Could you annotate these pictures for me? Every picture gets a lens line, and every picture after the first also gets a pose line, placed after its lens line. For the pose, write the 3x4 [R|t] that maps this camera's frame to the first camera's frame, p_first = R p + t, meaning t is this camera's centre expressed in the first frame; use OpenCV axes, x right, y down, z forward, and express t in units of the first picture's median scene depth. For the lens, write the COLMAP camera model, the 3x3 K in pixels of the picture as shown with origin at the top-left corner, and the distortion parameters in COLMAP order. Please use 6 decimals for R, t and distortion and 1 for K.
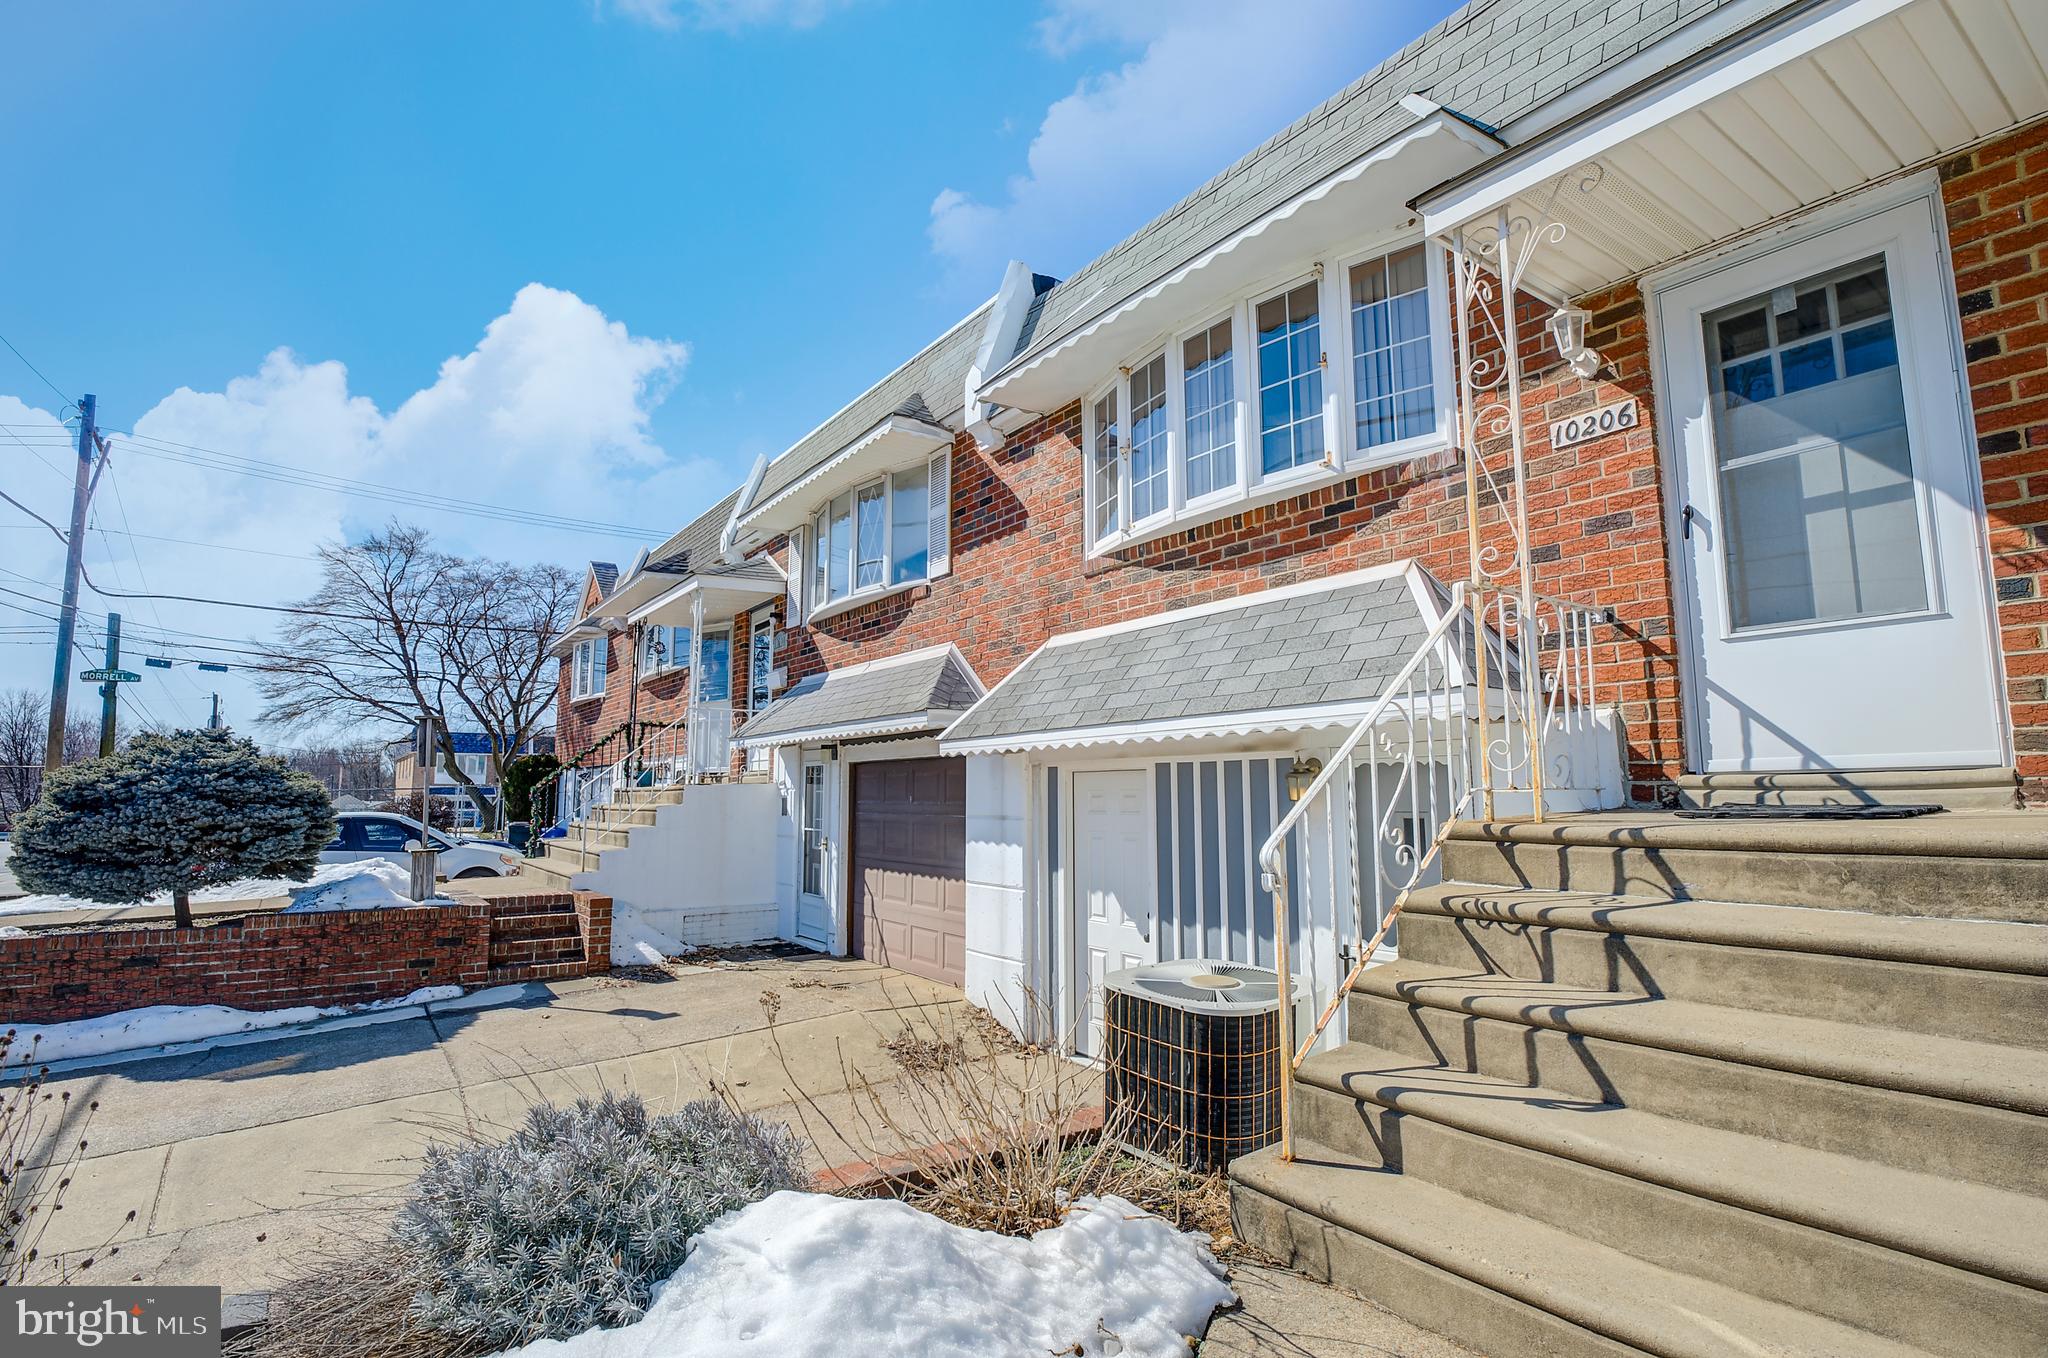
lens RADIAL K [[991.0, 0, 1029.2], [0, 991.0, 671.8], [0, 0, 1]] dist [-0.026684, -0.002927]
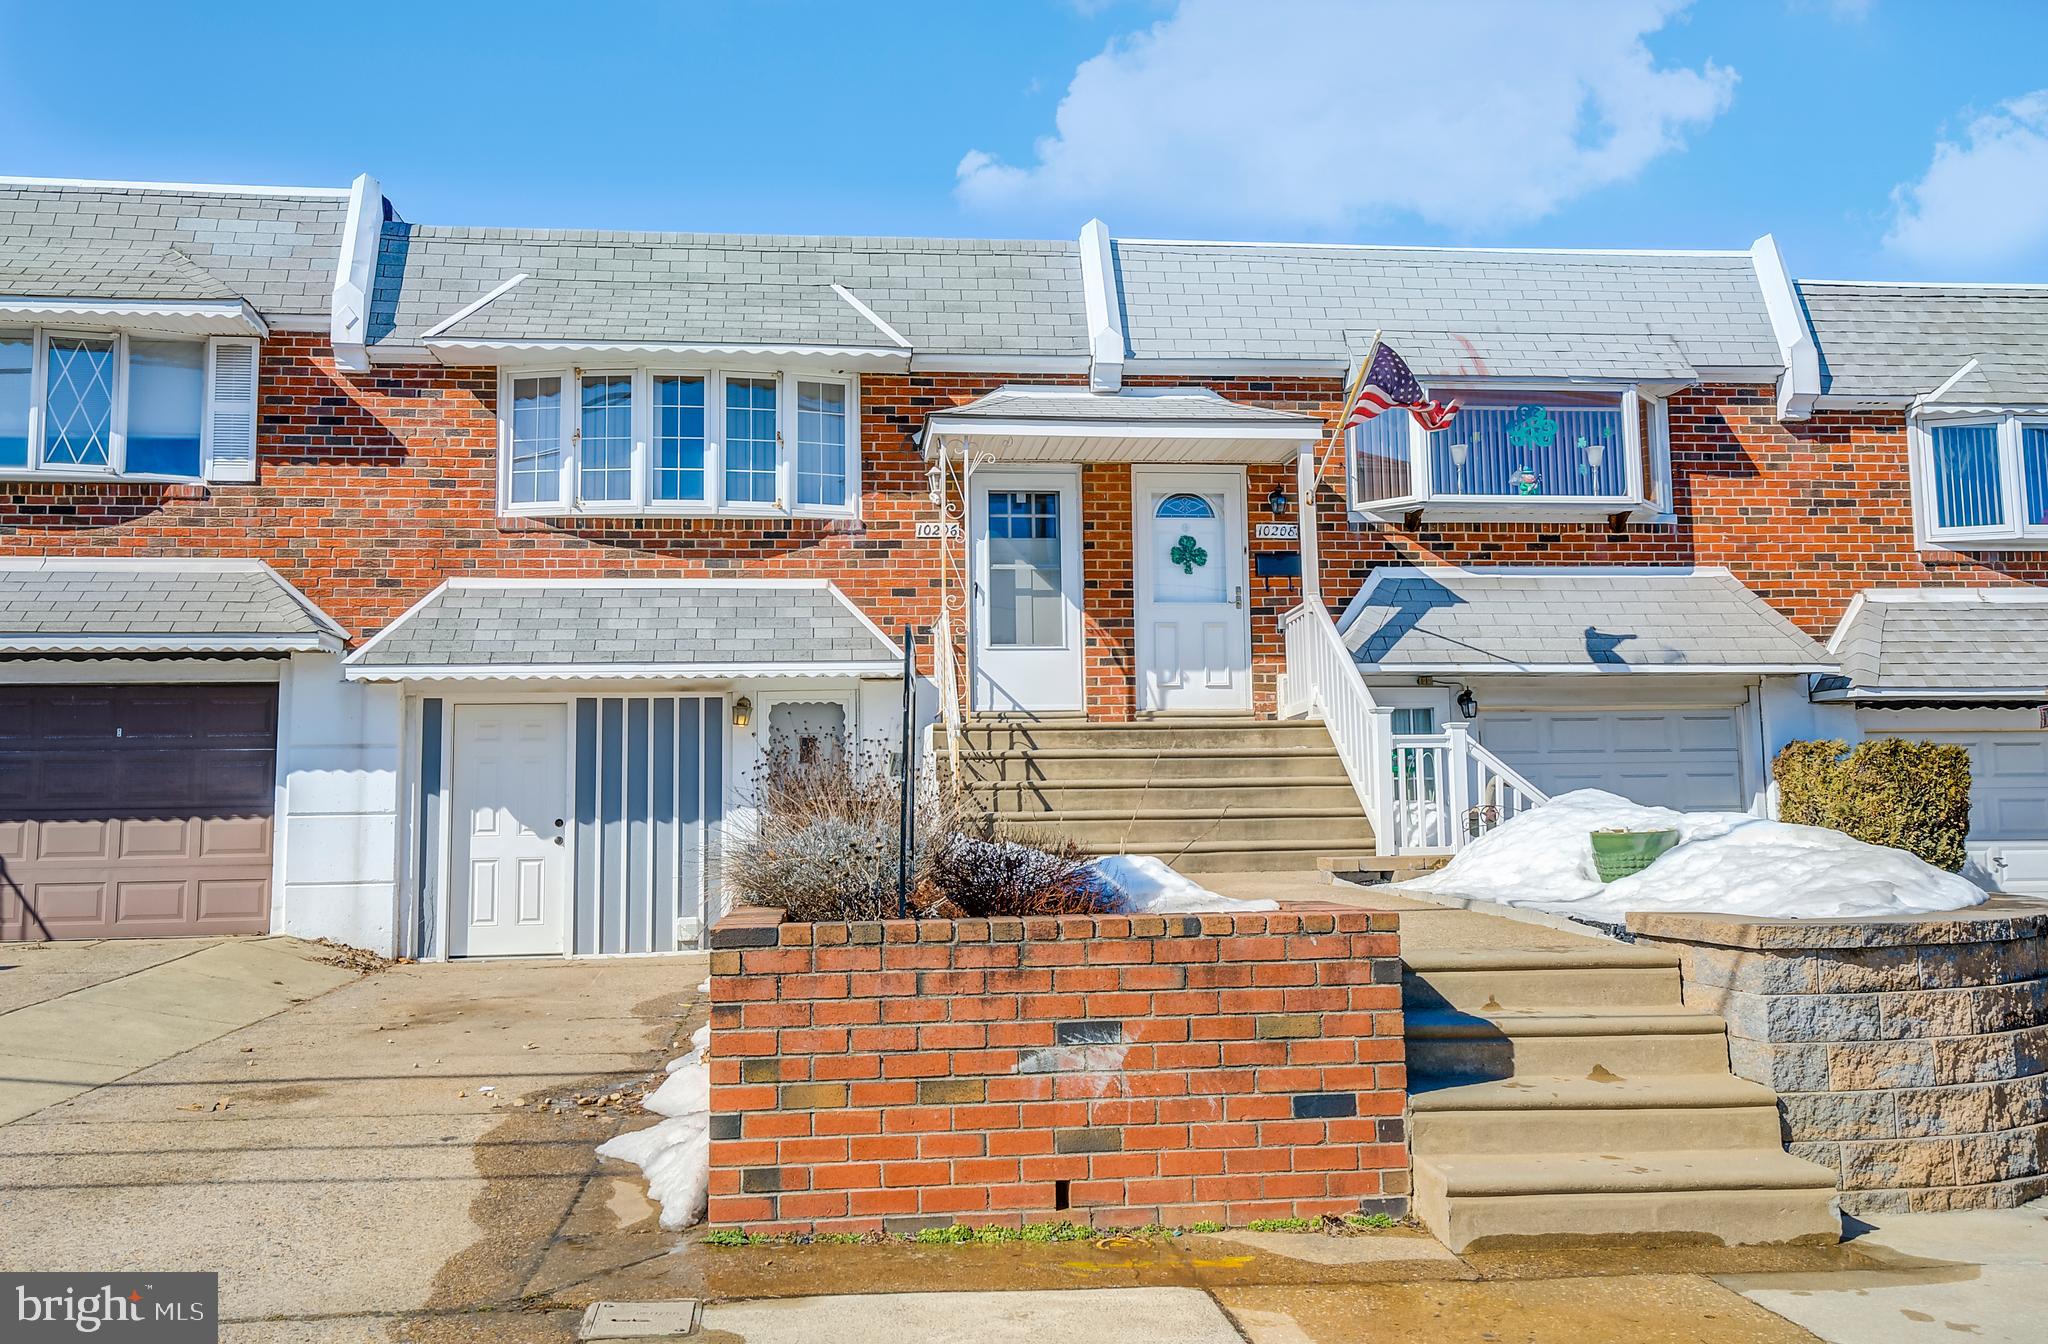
lens RADIAL K [[1654.8, 0, 1018.4], [0, 1654.8, 669.3], [0, 0, 1]] dist [-0.011287, -0.000154]
pose [[0.479568, 0.086341, 0.873247, -1.574290], [-0.094523, 0.994440, -0.046414, 0.112558], [-0.872399, -0.060283, 0.485062, -0.529389]]
